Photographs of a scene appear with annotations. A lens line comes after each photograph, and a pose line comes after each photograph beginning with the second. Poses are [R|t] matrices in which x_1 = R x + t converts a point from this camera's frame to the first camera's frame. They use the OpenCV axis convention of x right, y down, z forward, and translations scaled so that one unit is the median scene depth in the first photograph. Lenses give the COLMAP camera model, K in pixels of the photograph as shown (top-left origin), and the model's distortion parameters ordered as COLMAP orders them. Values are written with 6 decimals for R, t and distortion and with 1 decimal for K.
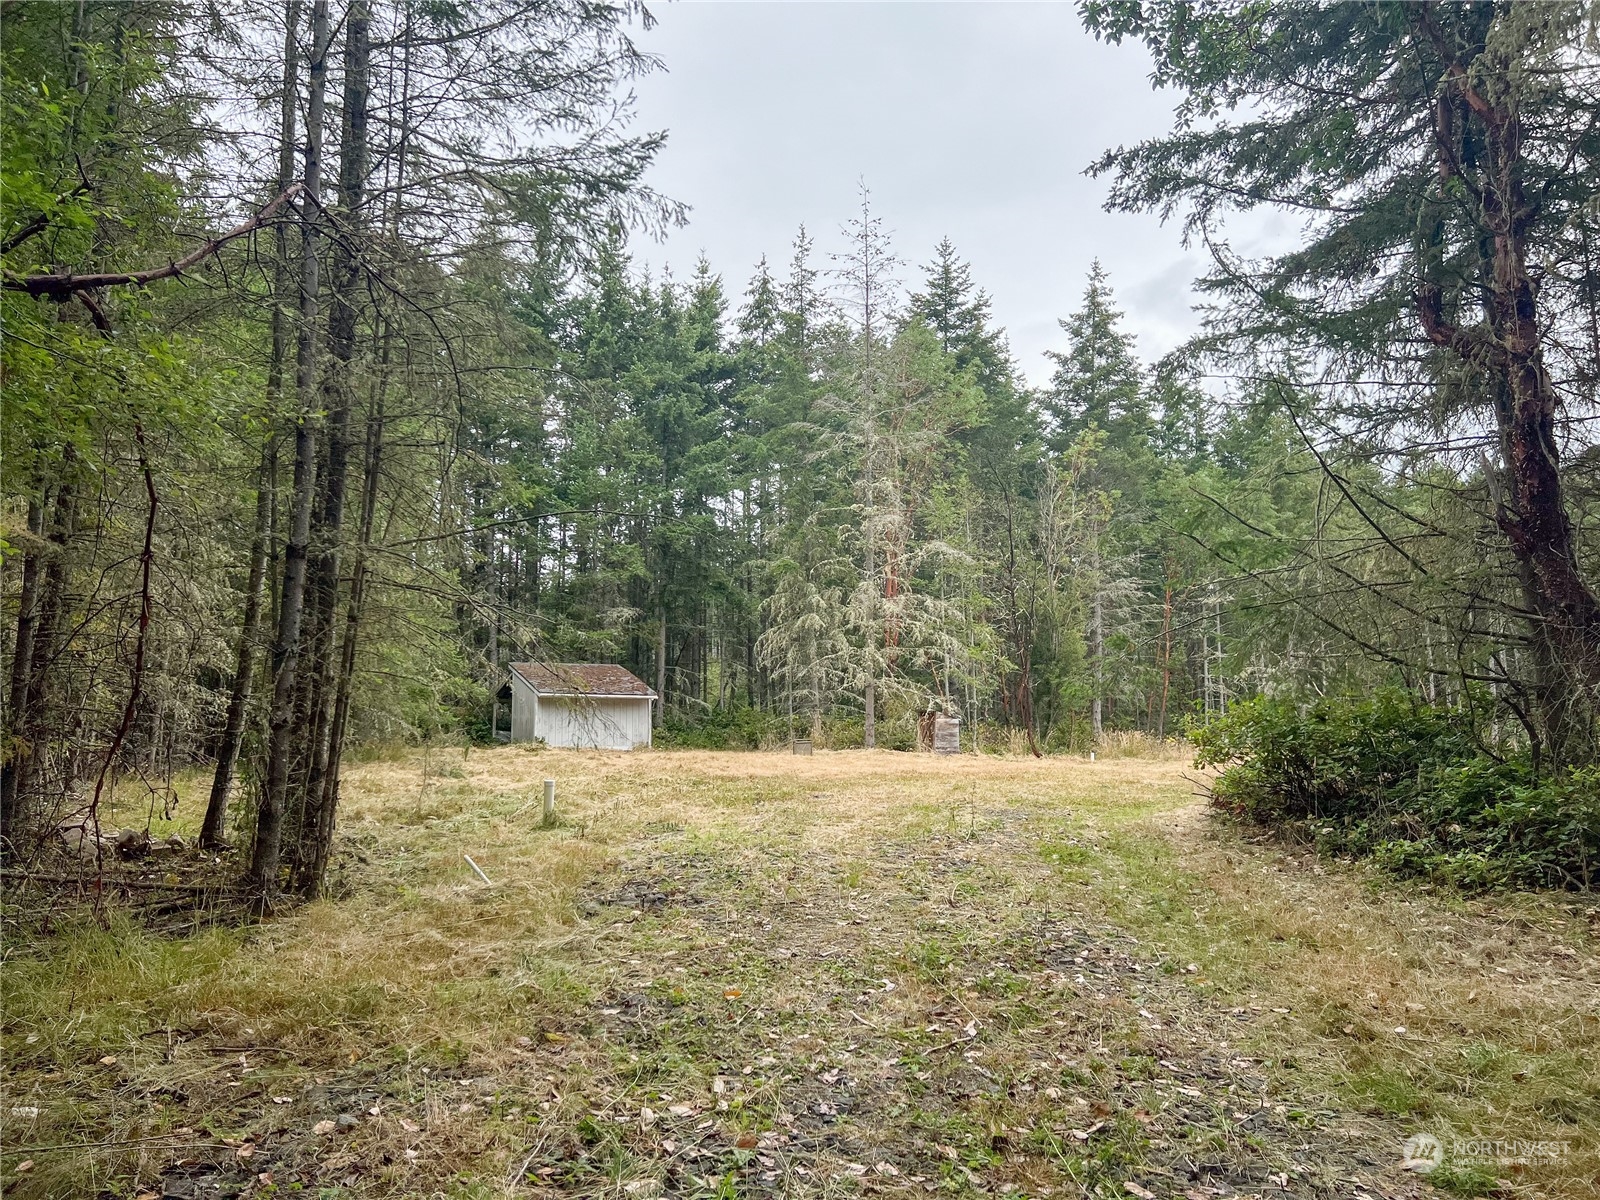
lens RADIAL K [[1195.4, 0, 798.5], [0, 1195.4, 590.9], [0, 0, 1]] dist [0.078432, -0.003376]
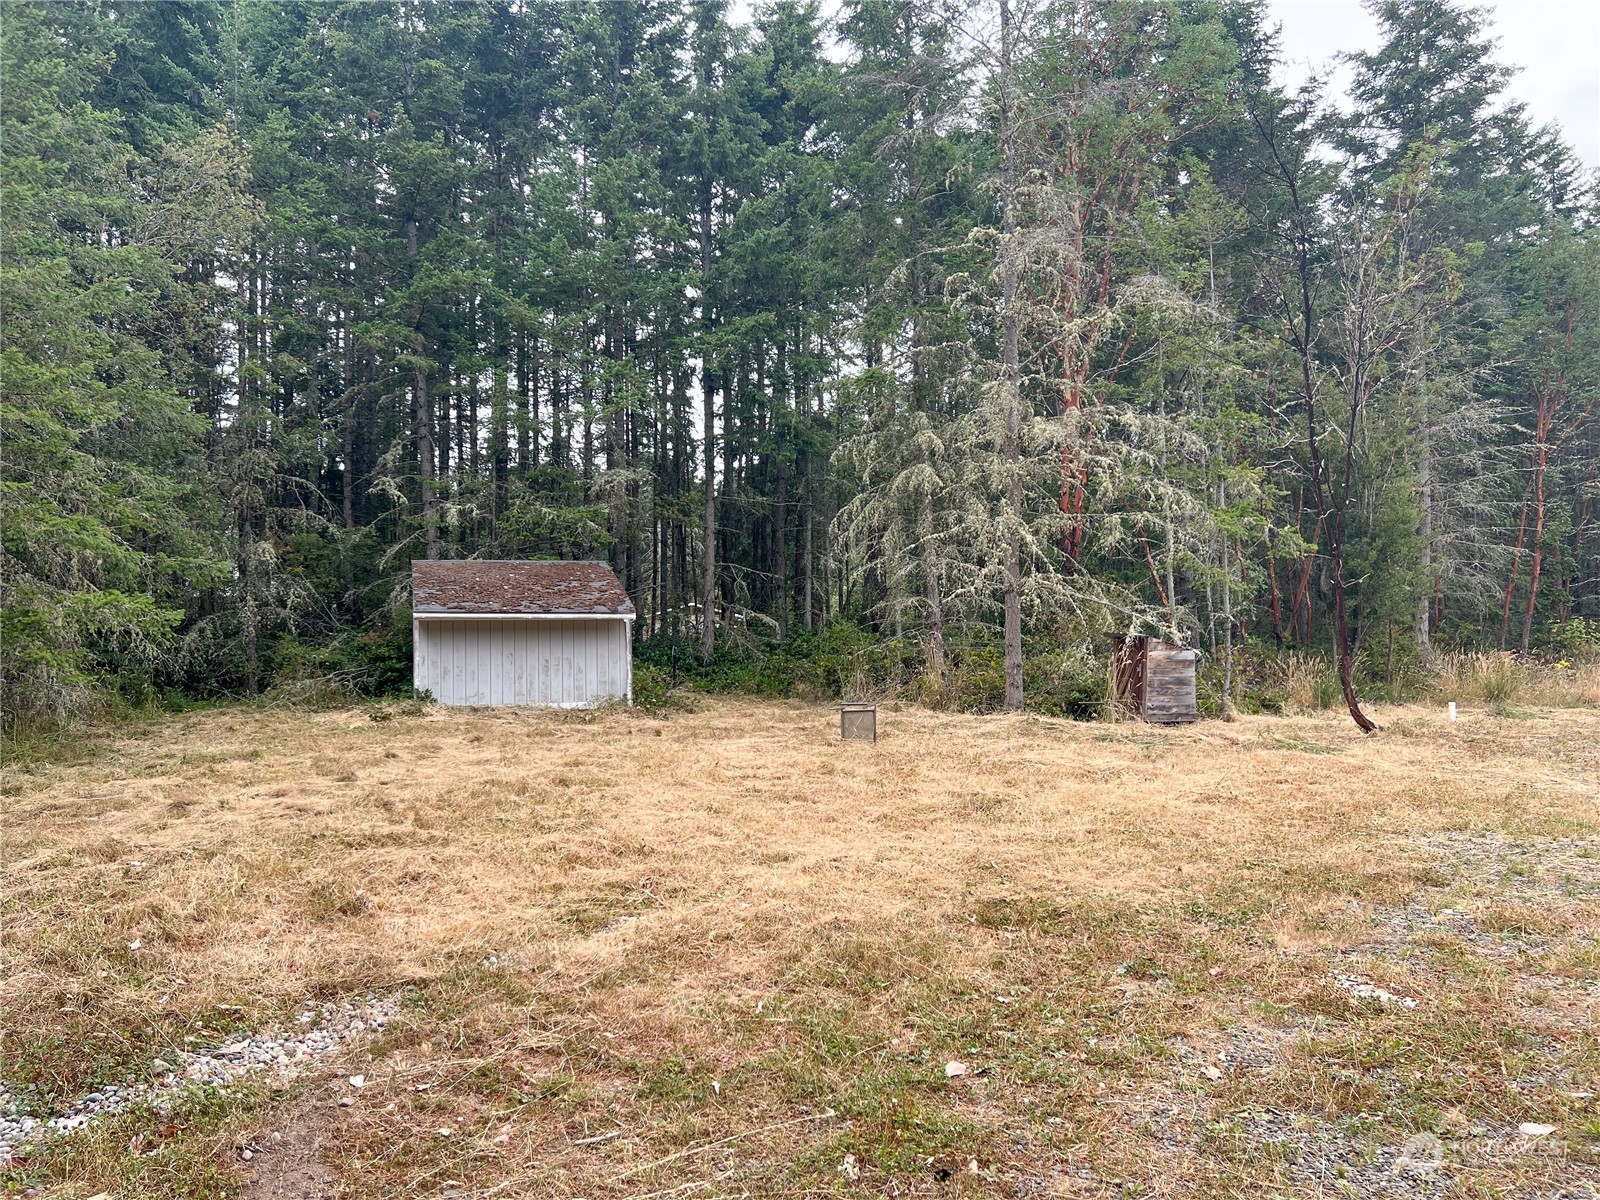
lens RADIAL K [[1195.4, 0, 798.5], [0, 1195.4, 590.9], [0, 0, 1]] dist [0.078432, -0.003376]
pose [[0.983950, -0.017466, -0.177589, 0.058015], [0.032674, 0.996008, 0.083075, 0.032328], [0.175429, -0.087544, 0.980592, 0.459007]]
